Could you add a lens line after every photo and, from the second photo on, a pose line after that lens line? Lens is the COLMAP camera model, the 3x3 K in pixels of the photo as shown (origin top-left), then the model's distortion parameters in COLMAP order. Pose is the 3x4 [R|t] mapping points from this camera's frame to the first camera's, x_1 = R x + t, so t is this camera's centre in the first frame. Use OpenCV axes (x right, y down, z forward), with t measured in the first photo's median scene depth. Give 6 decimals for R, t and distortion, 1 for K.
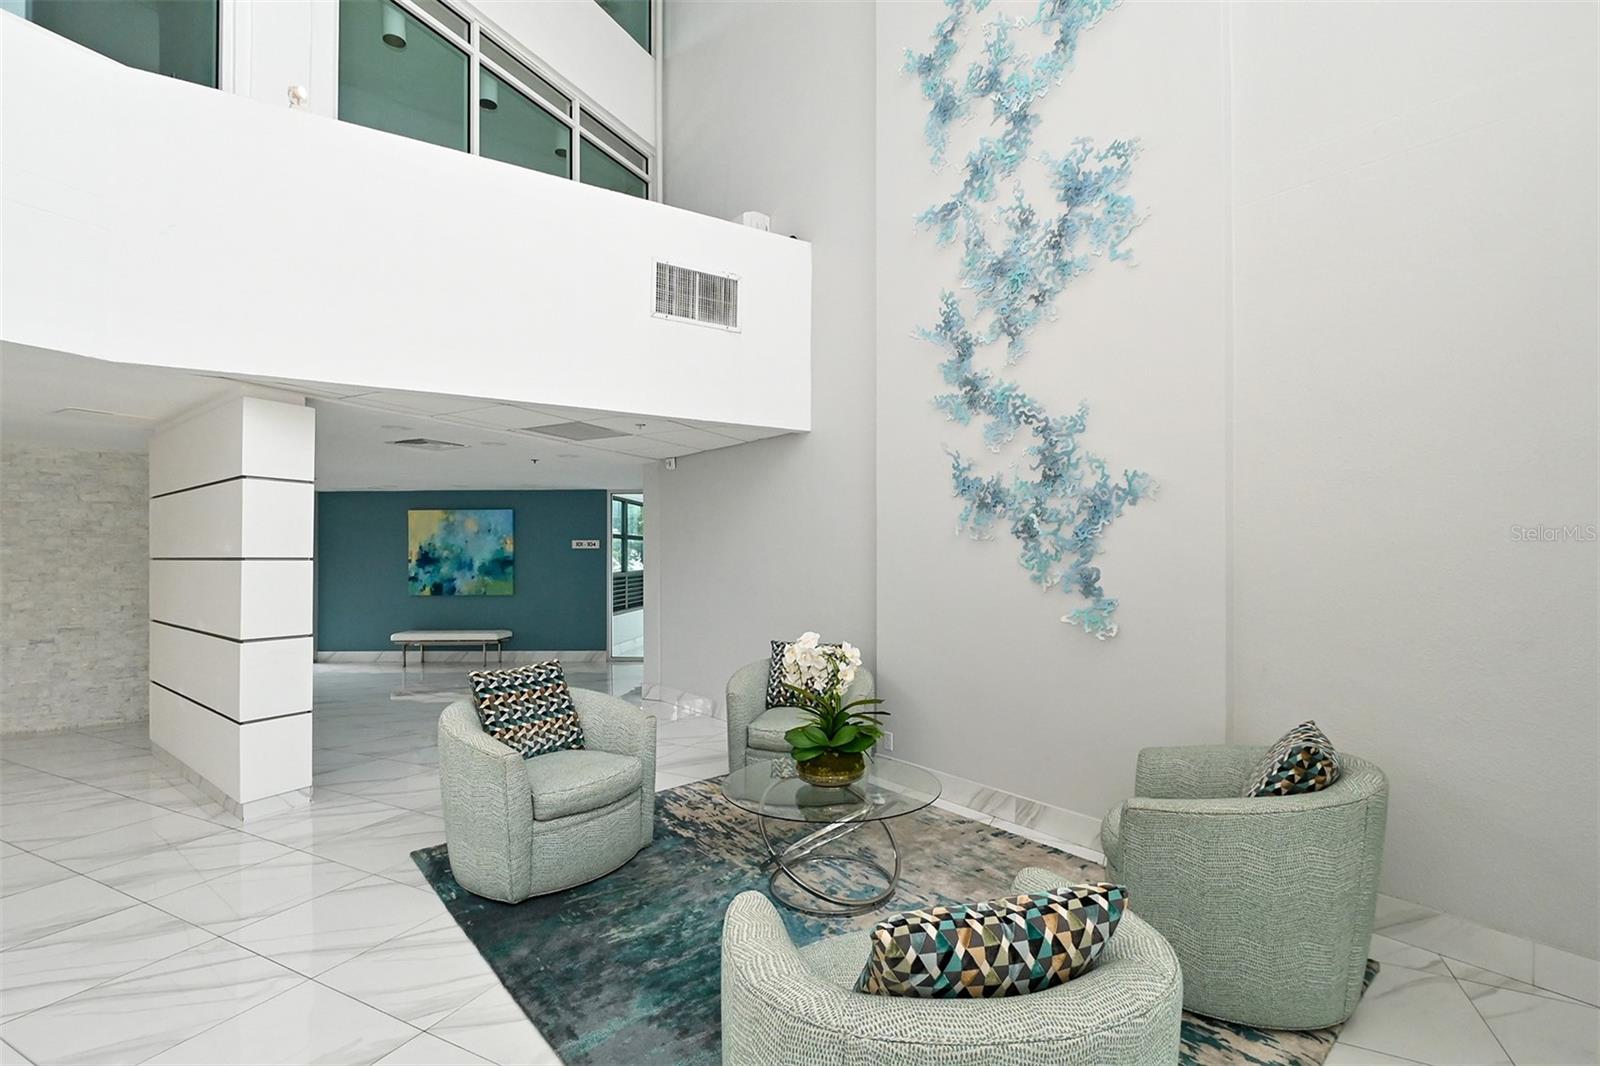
lens RADIAL K [[714.9, 0, 818.2], [0, 714.9, 554.9], [0, 0, 1]] dist [-0.000705, -0.002823]
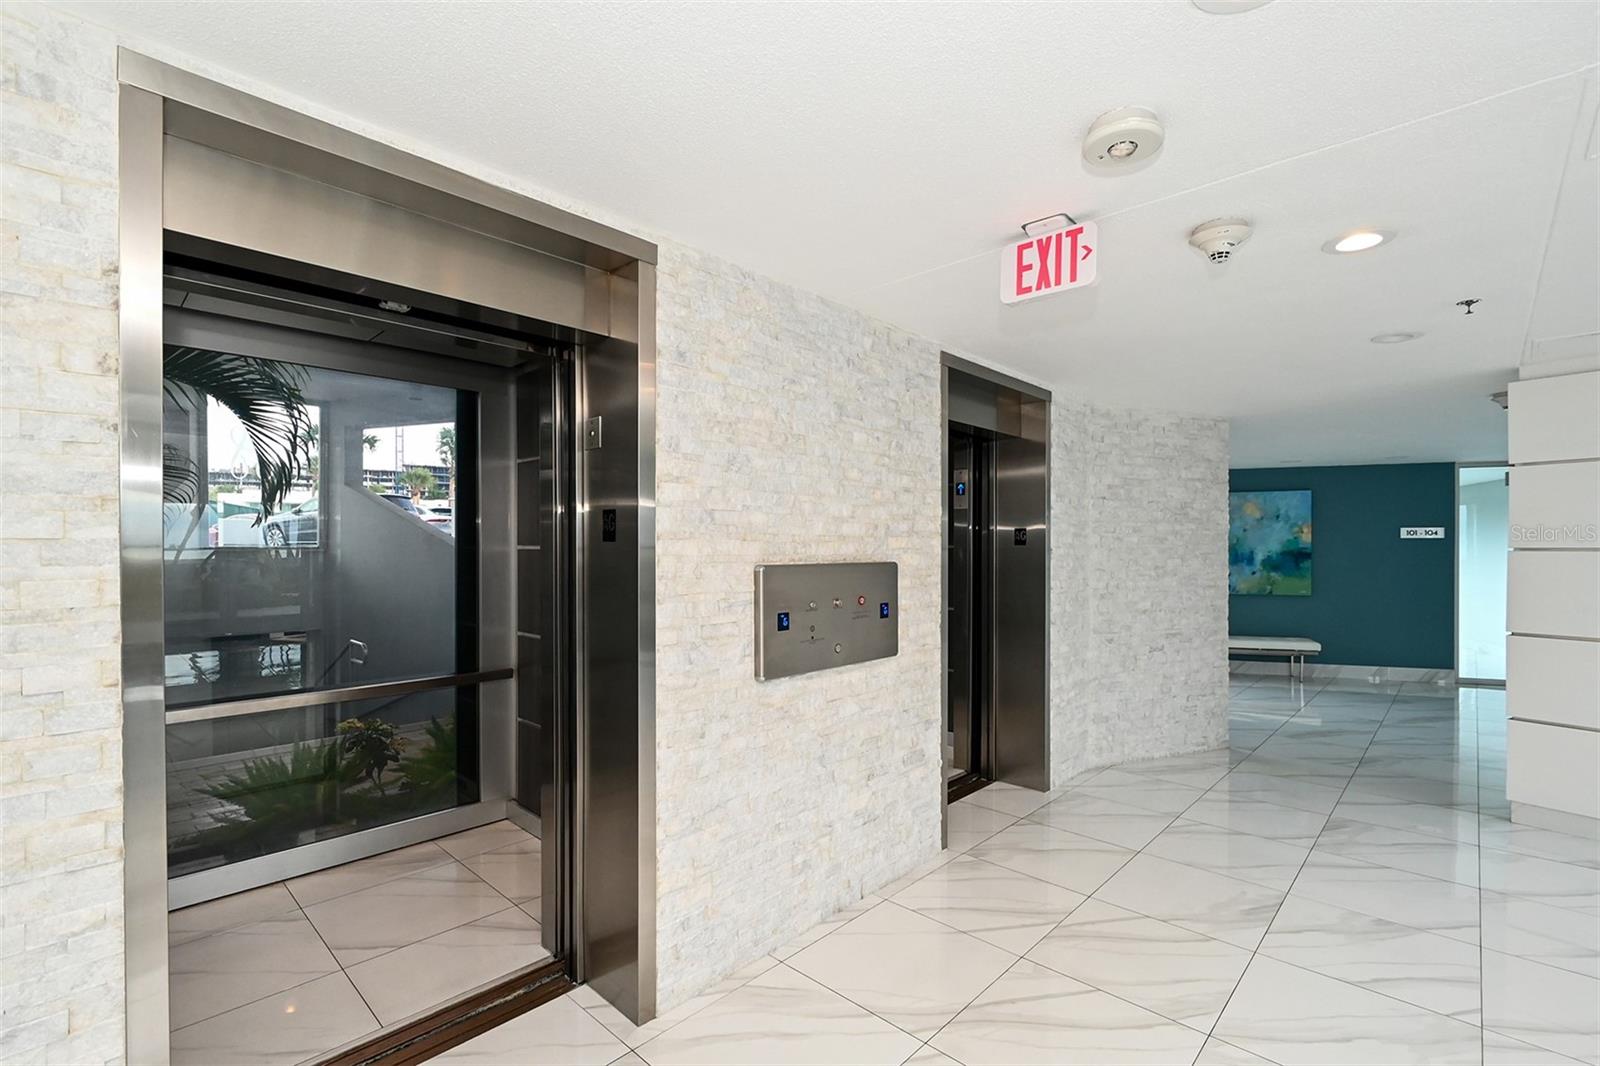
lens RADIAL K [[714.9, 0, 805.2], [0, 714.9, 543.4], [0, 0, 1]] dist [-0.000705, -0.002823]
pose [[0.960430, 0.001486, -0.278518, -1.810456], [-0.003278, 0.999977, -0.005970, 0.008547], [0.278503, 0.006647, 0.960412, 0.136195]]
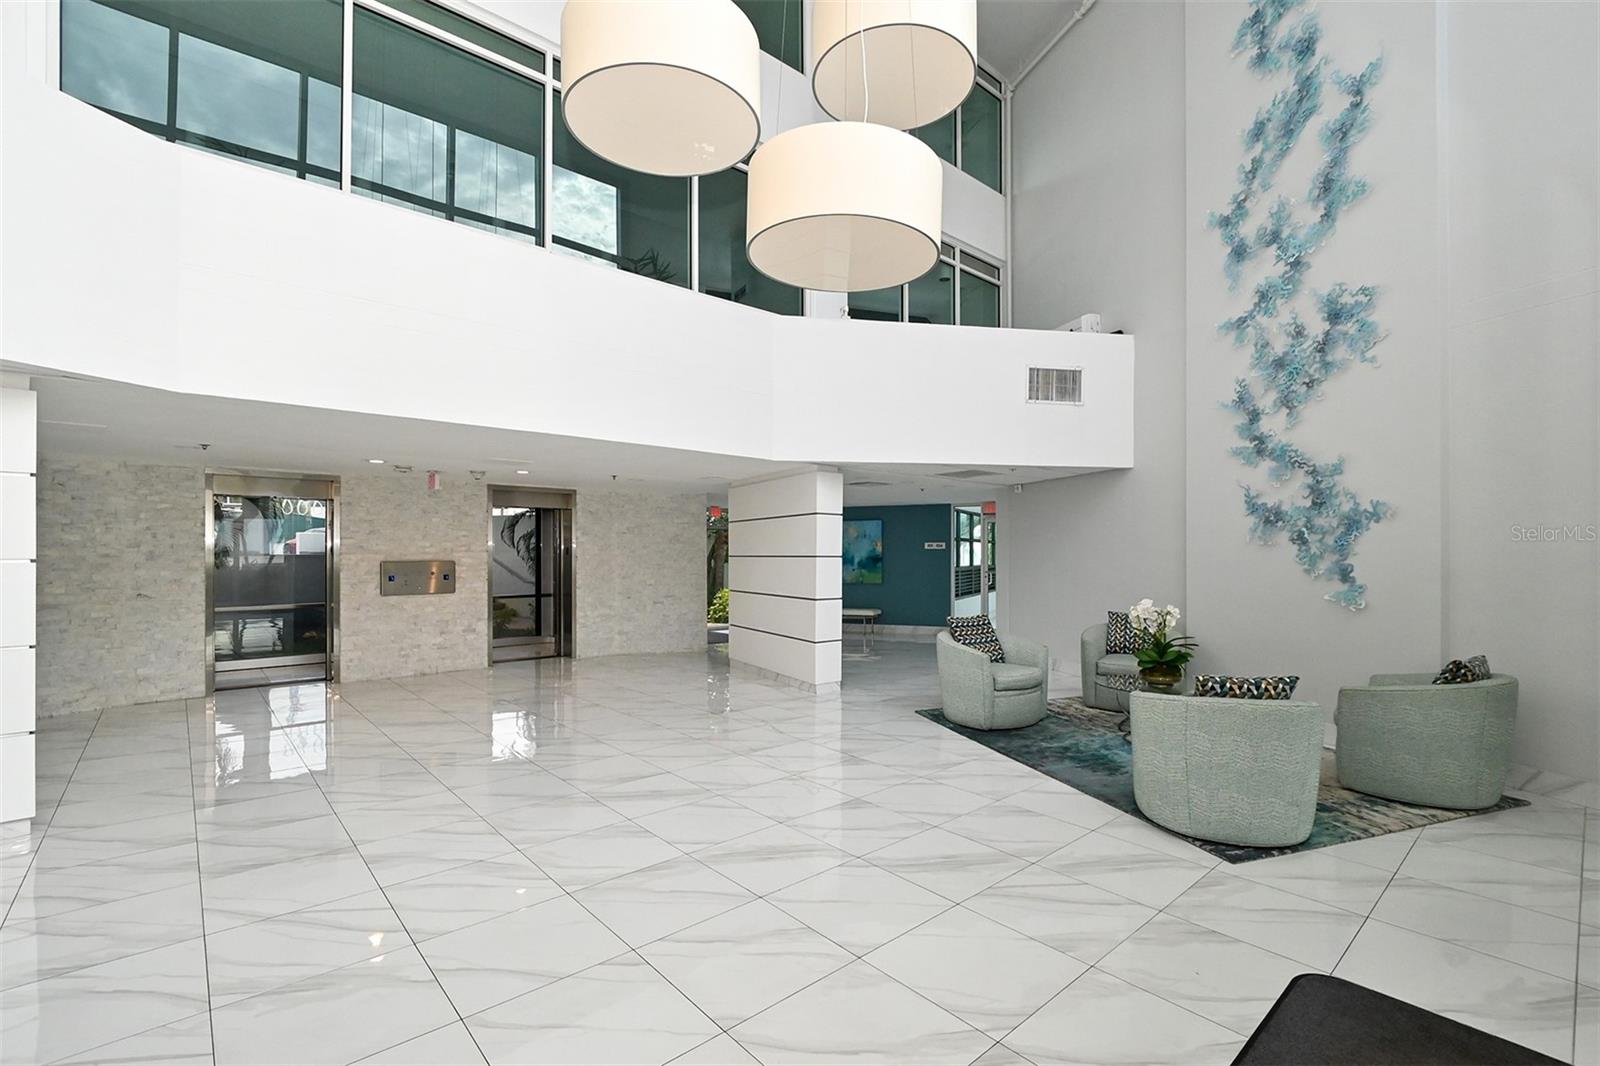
lens RADIAL K [[714.9, 0, 815.8], [0, 714.9, 552.9], [0, 0, 1]] dist [-0.000705, -0.002823]
pose [[0.927772, 0.001088, -0.373145, -0.087699], [-0.001238, 0.999999, -0.000161, -0.003032], [0.373145, 0.000611, 0.927773, -0.734162]]
